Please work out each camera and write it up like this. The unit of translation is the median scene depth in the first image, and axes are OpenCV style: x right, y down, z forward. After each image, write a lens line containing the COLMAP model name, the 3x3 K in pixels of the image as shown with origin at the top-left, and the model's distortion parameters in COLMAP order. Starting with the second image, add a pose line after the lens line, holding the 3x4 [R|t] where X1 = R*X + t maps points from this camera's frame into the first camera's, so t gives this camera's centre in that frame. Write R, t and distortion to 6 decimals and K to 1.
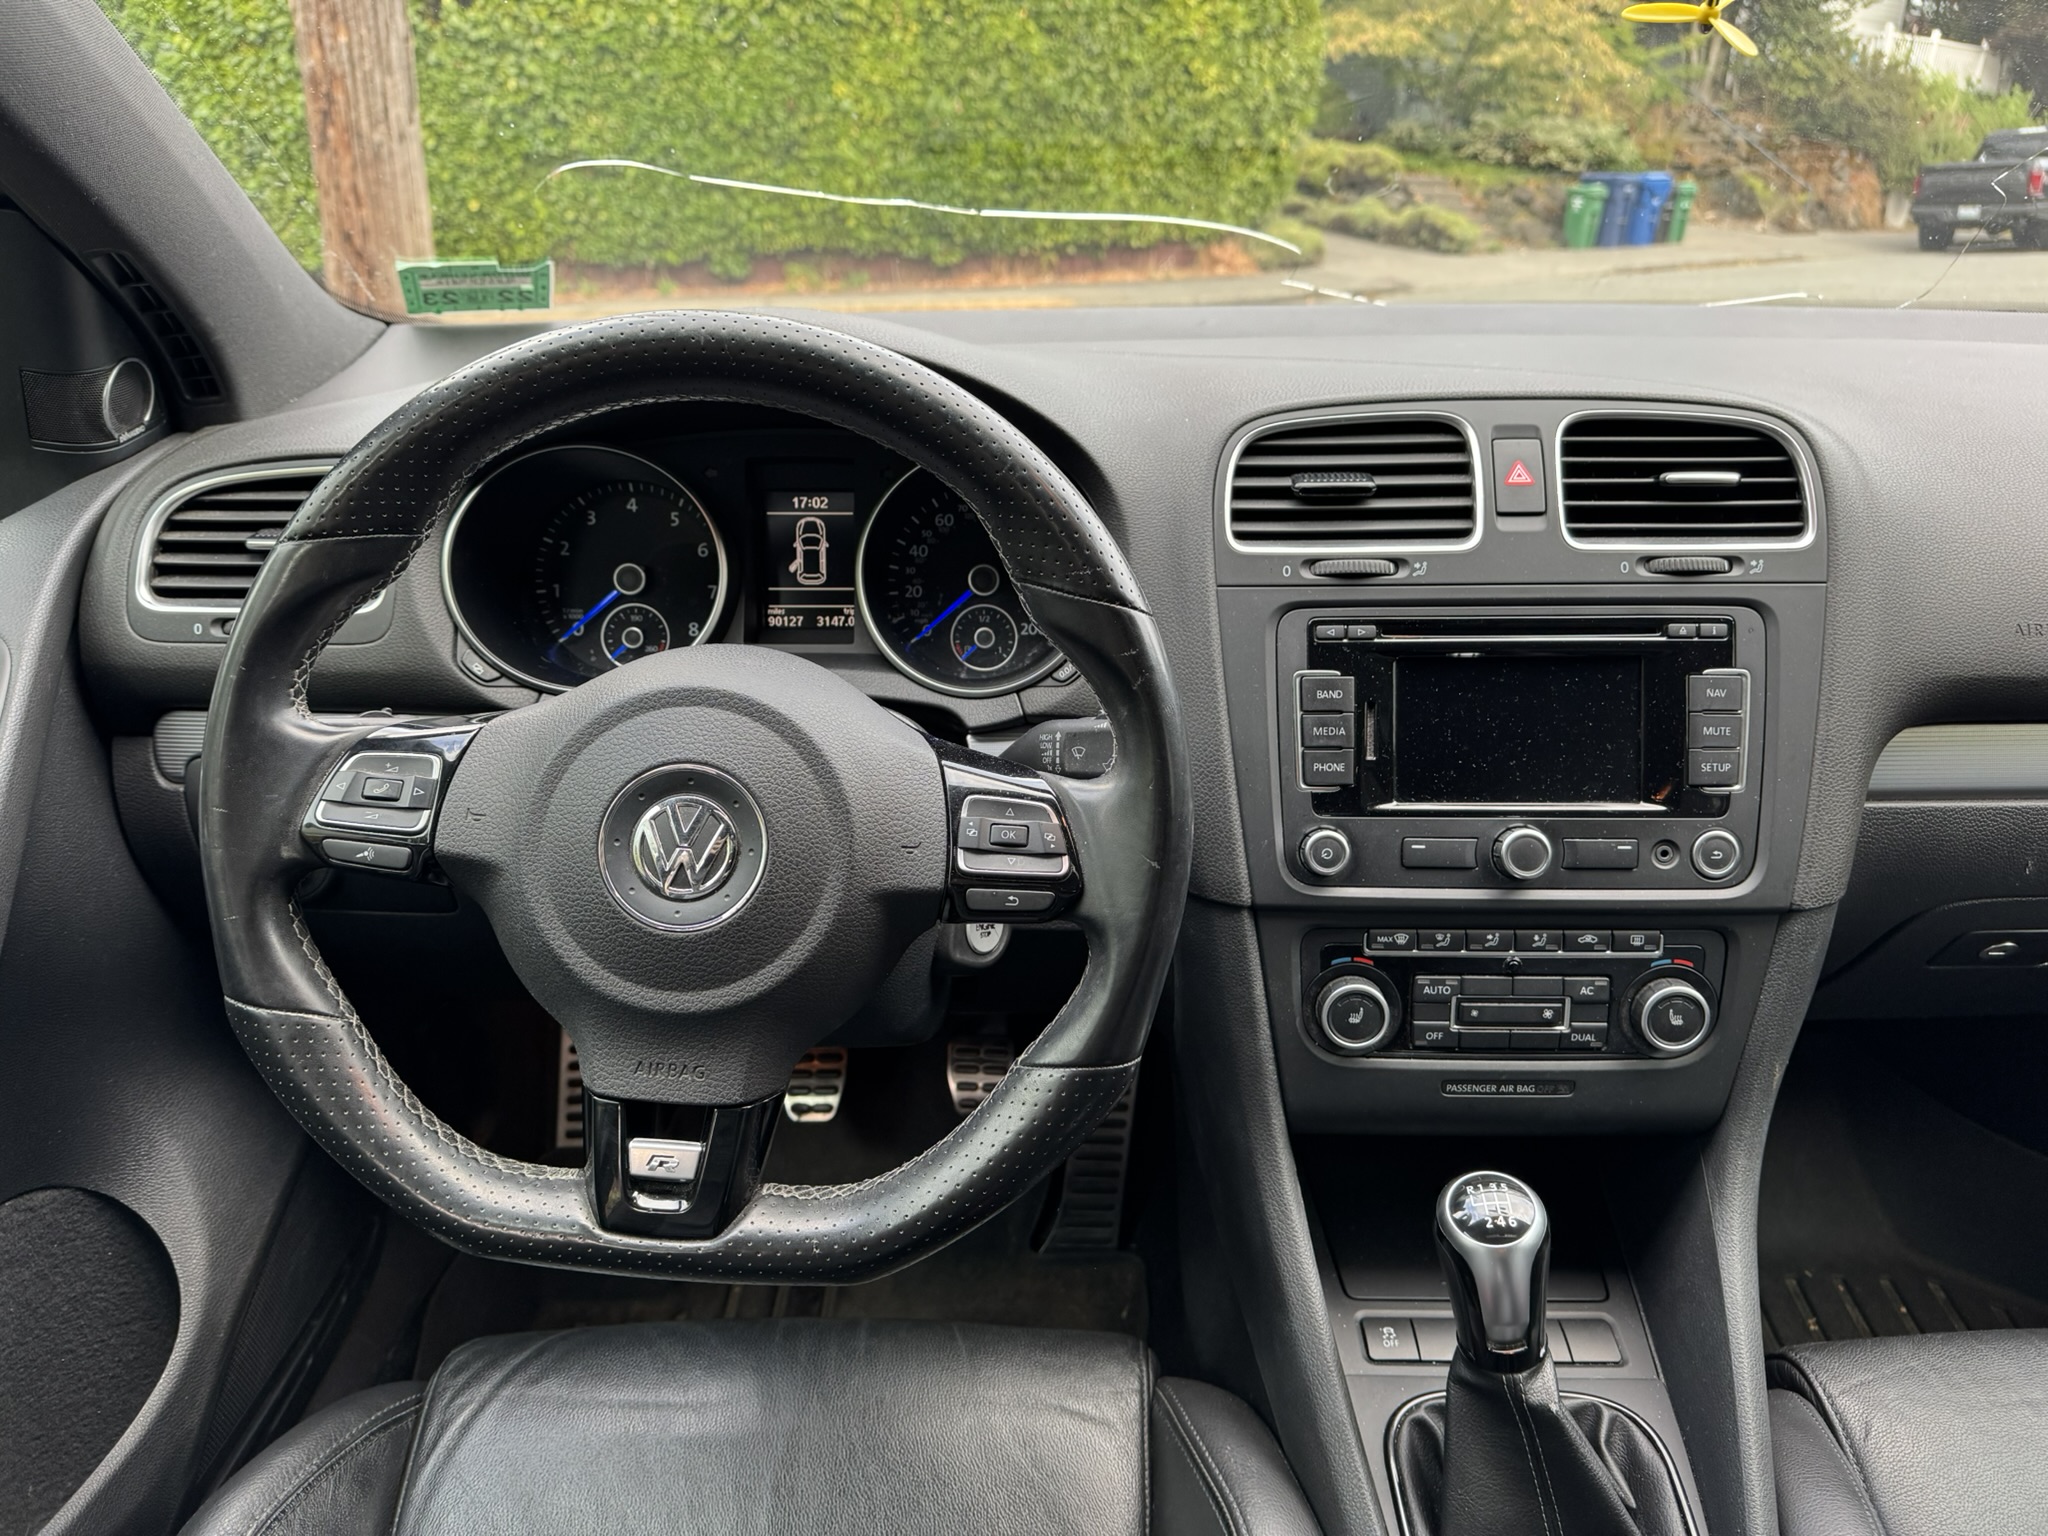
lens RADIAL K [[1444.7, 0, 1031.6], [0, 1444.7, 756.0], [0, 0, 1]] dist [-0.006520, -0.005289]
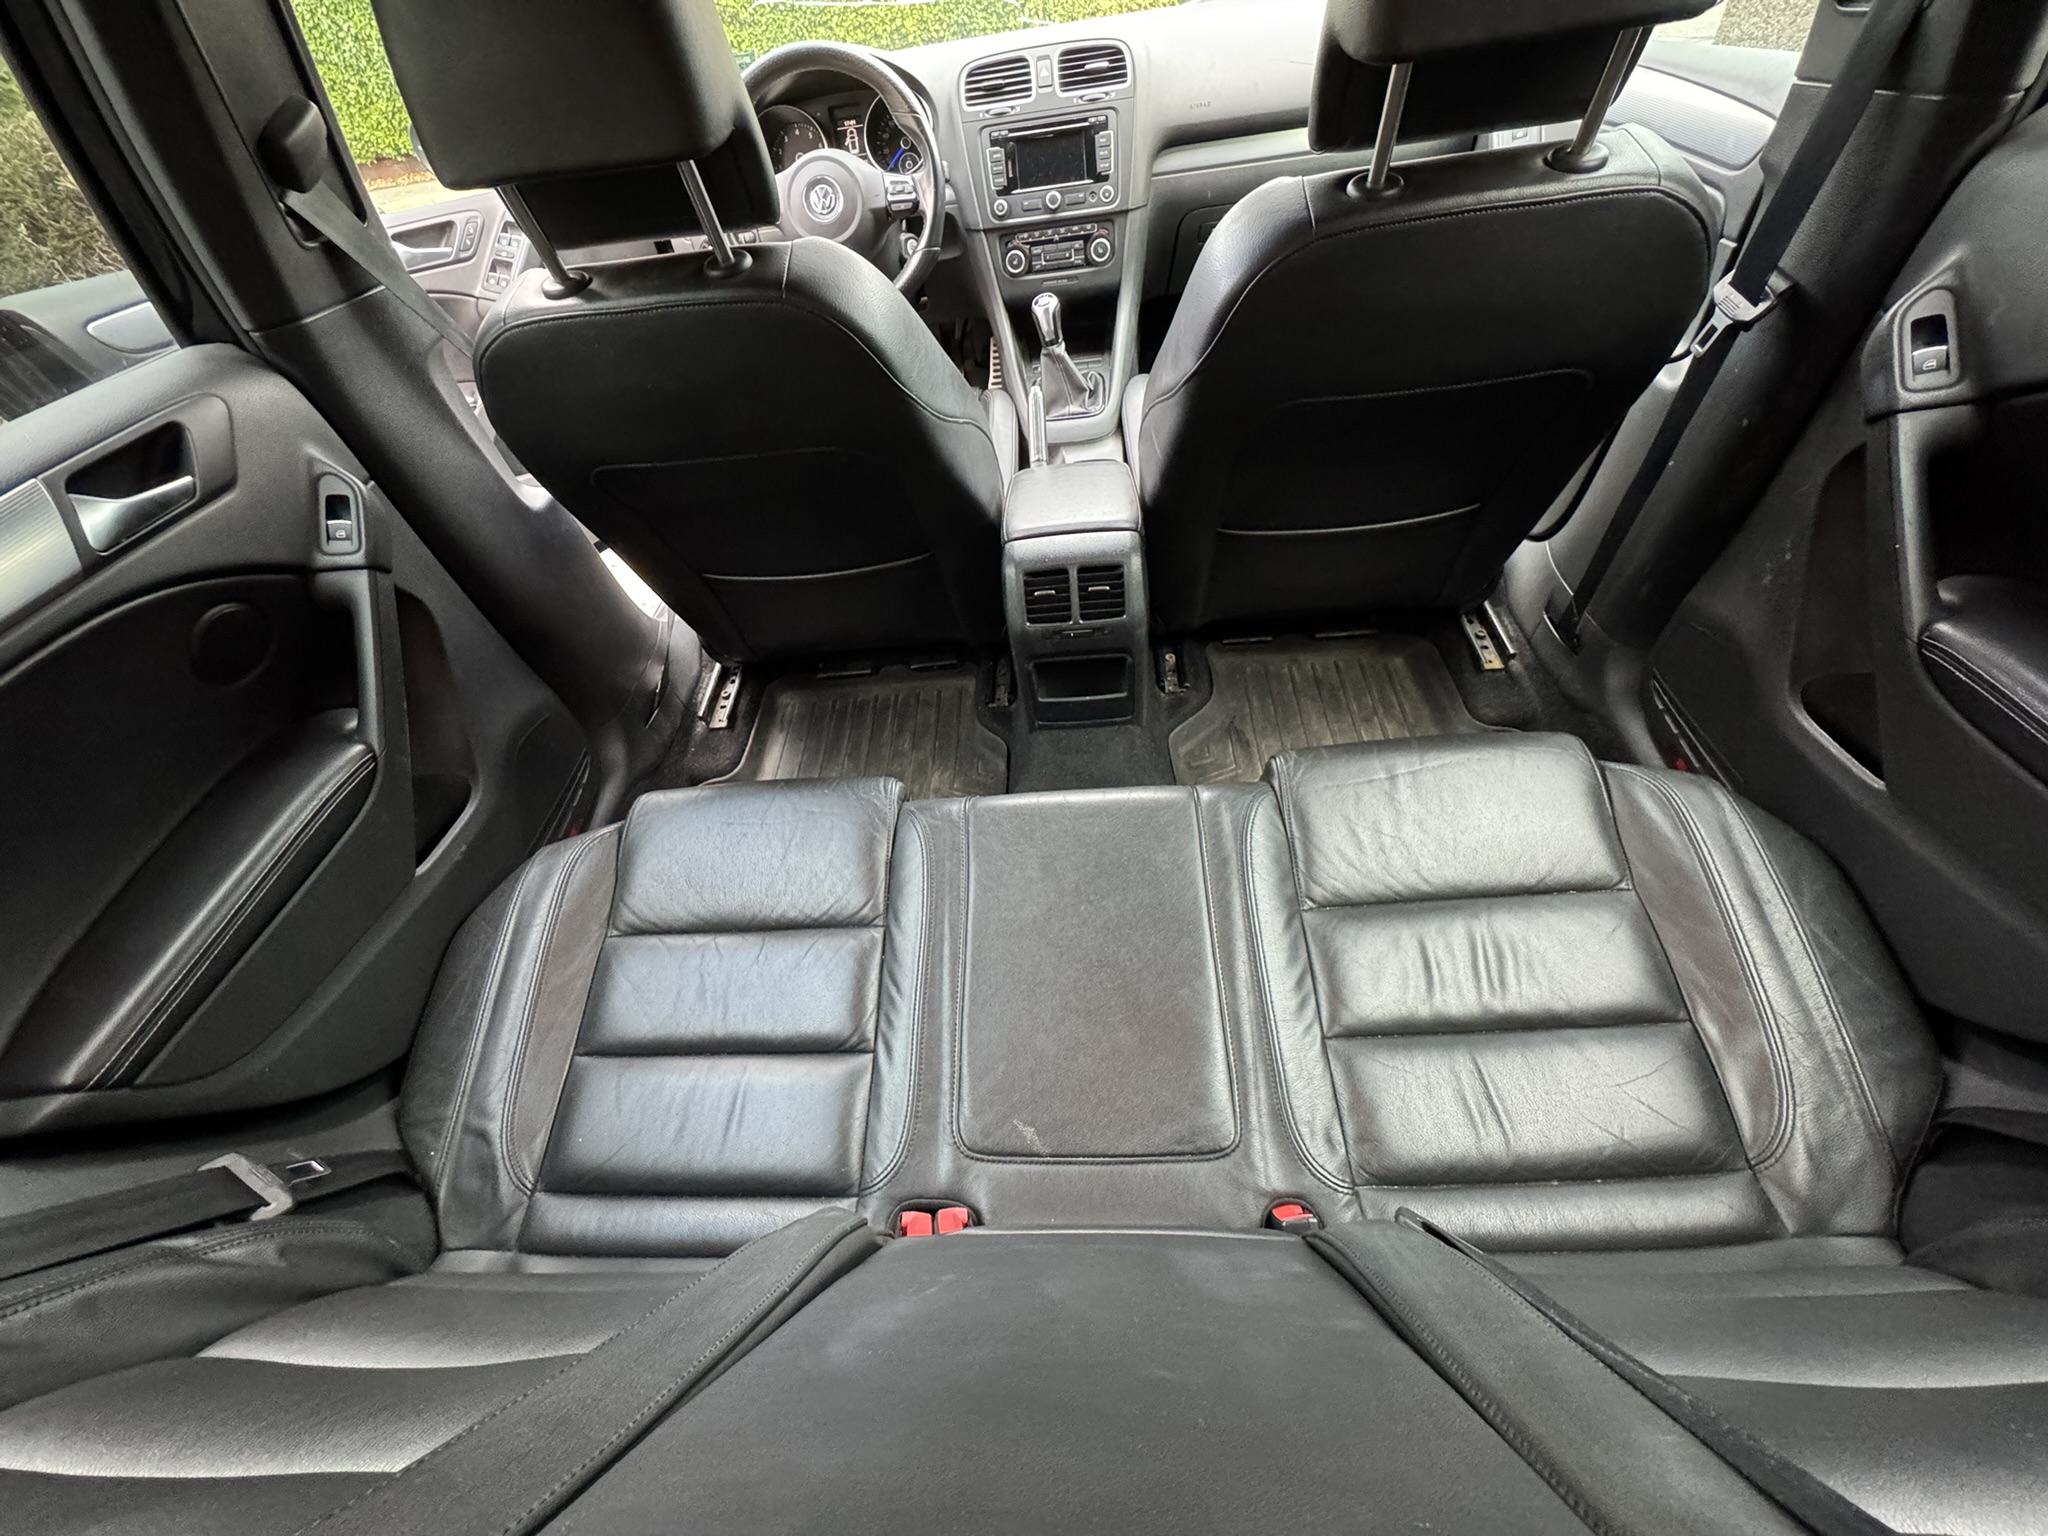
lens RADIAL K [[805.2, 0, 1024.9], [0, 805.2, 766.9], [0, 0, 1]] dist [-0.010224, 0.000974]
pose [[0.993515, -0.070344, -0.089324, 0.299080], [0.099337, 0.919230, 0.380983, 0.516320], [0.055310, -0.387385, 0.920257, -1.212477]]
